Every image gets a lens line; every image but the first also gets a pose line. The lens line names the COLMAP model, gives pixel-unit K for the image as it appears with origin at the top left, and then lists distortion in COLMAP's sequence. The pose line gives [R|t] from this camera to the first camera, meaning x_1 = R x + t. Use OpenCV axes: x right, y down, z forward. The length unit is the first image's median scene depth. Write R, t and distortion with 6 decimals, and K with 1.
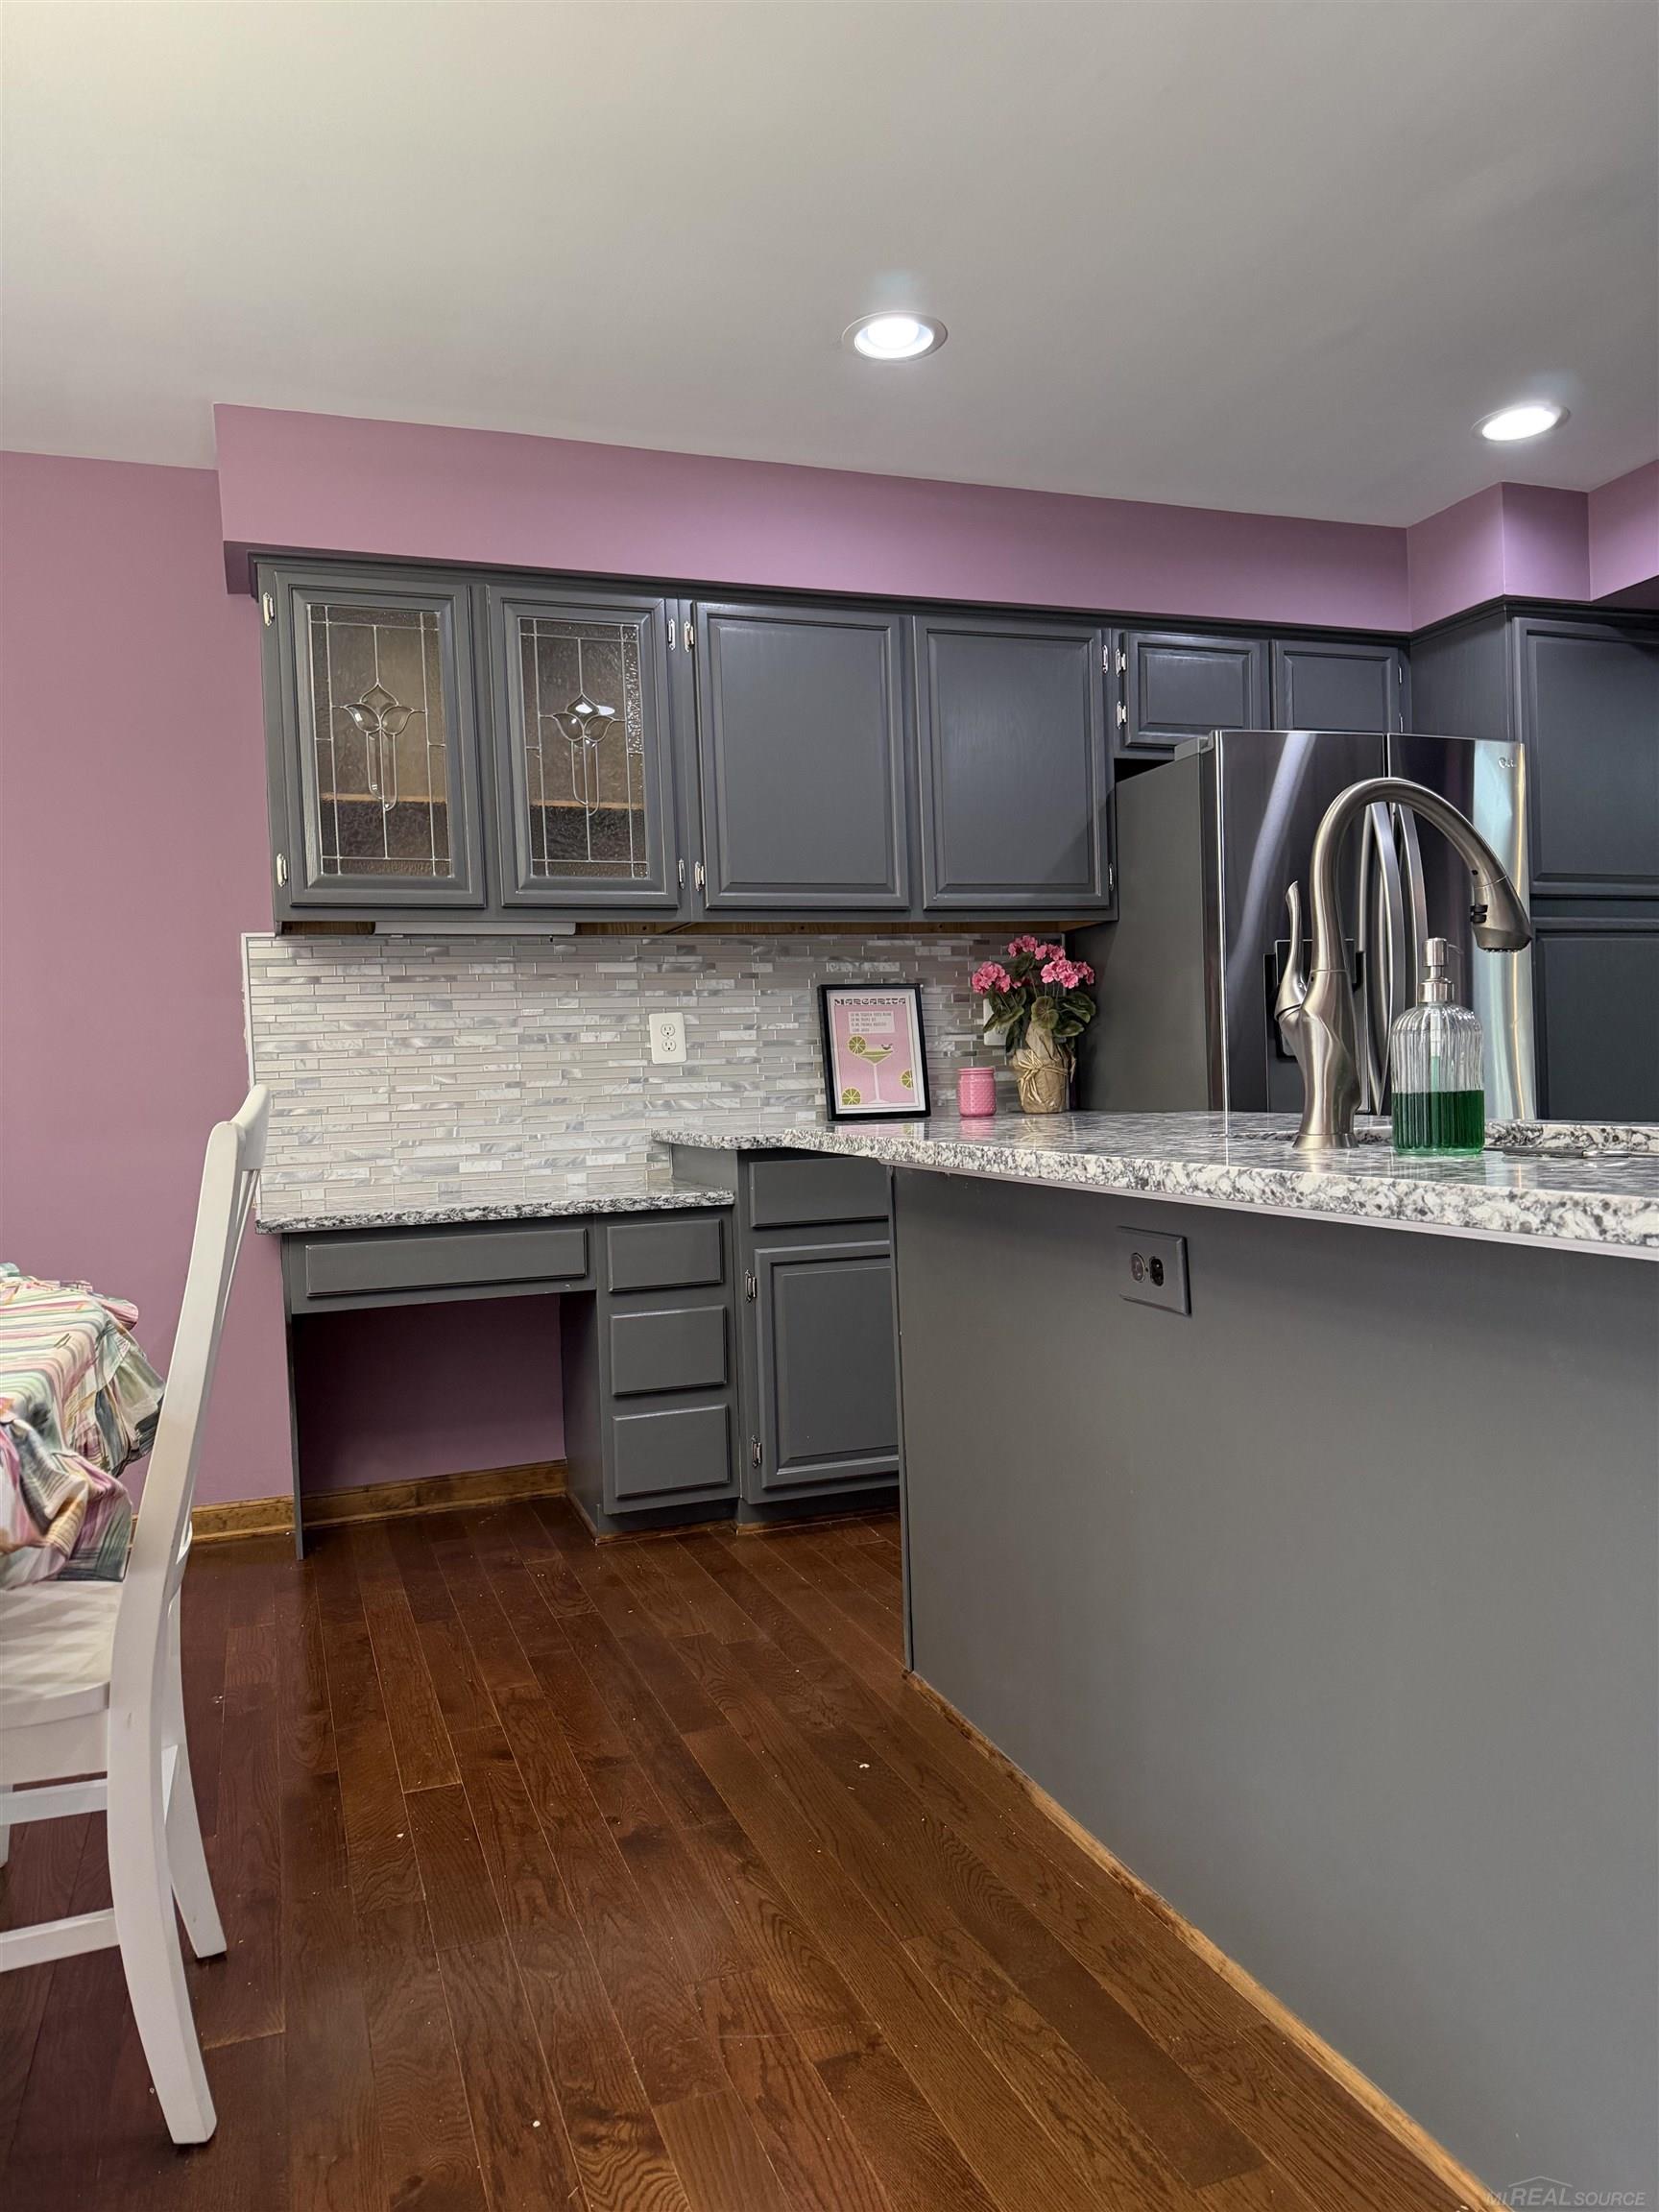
lens RADIAL K [[1568.4, 0, 825.6], [0, 1568.4, 1115.0], [0, 0, 1]] dist [0.032517, -0.009804]
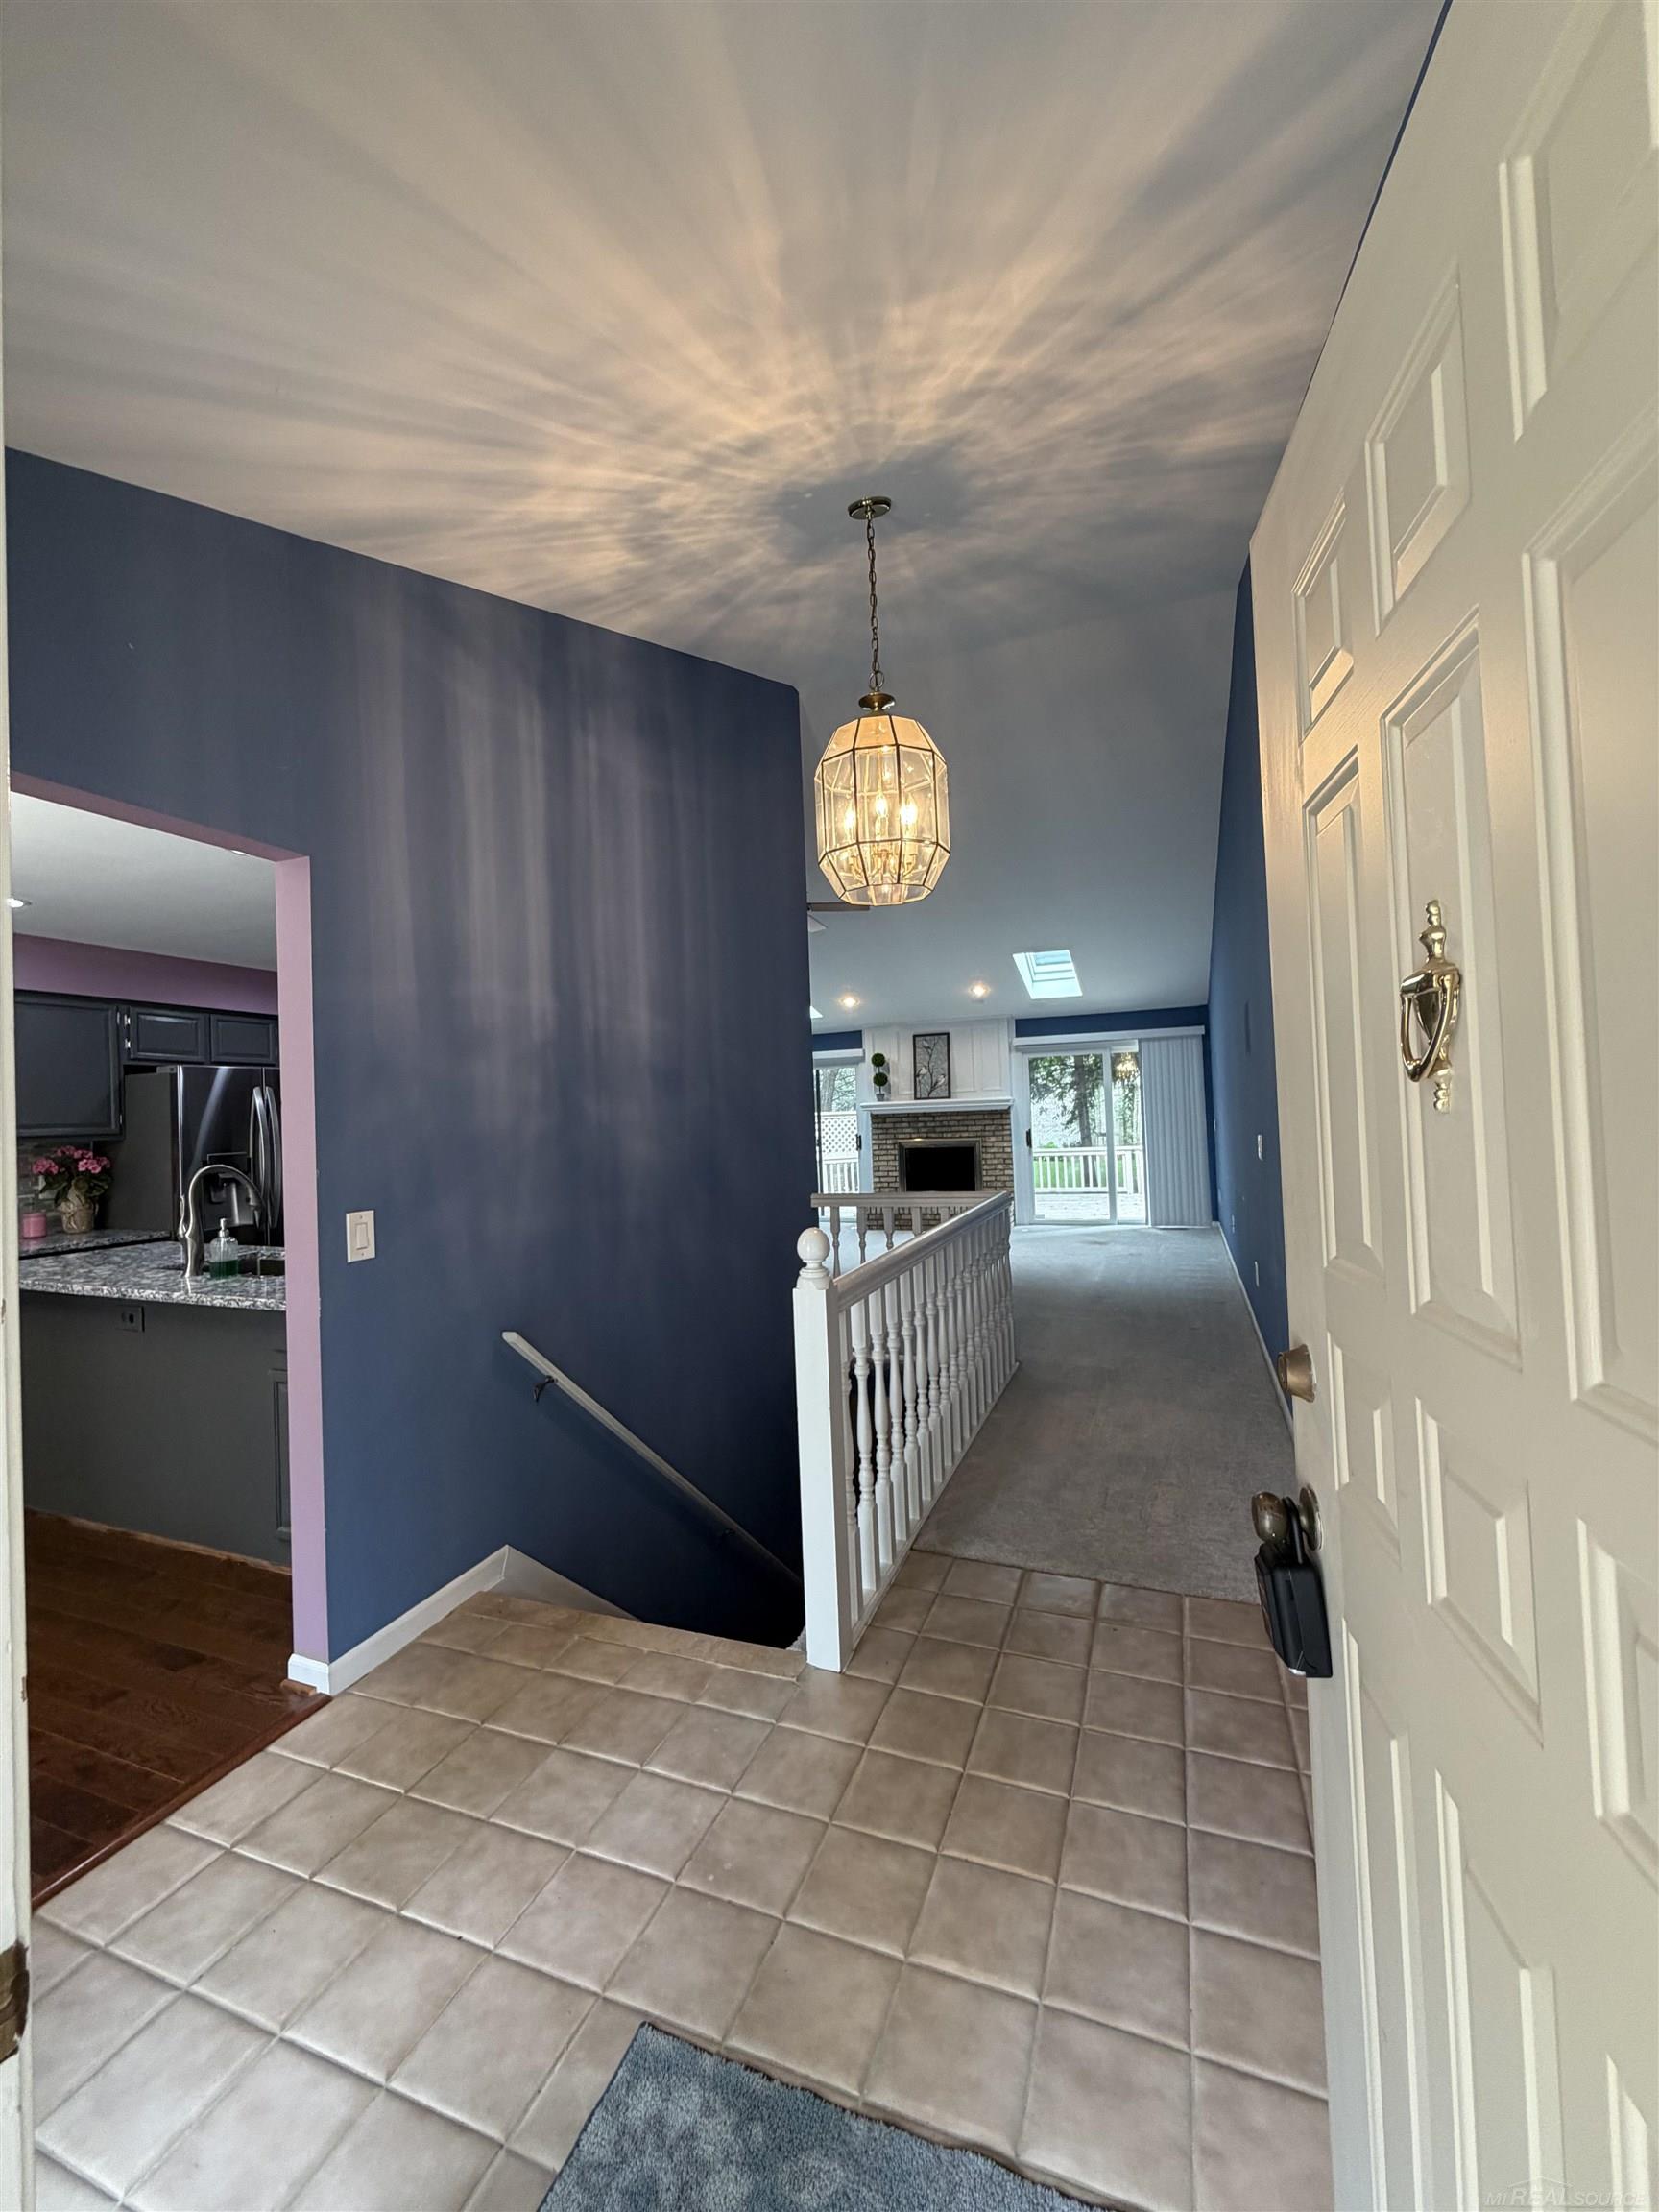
lens RADIAL K [[881.2, 0, 816.5], [0, 881.2, 1105.5], [0, 0, 1]] dist [0.011191, 0.000229]
pose [[0.668974, 0.020635, 0.742999, -0.083871], [0.025181, 0.998412, -0.050401, -0.085843], [-0.742859, 0.052426, 0.667392, -0.516964]]
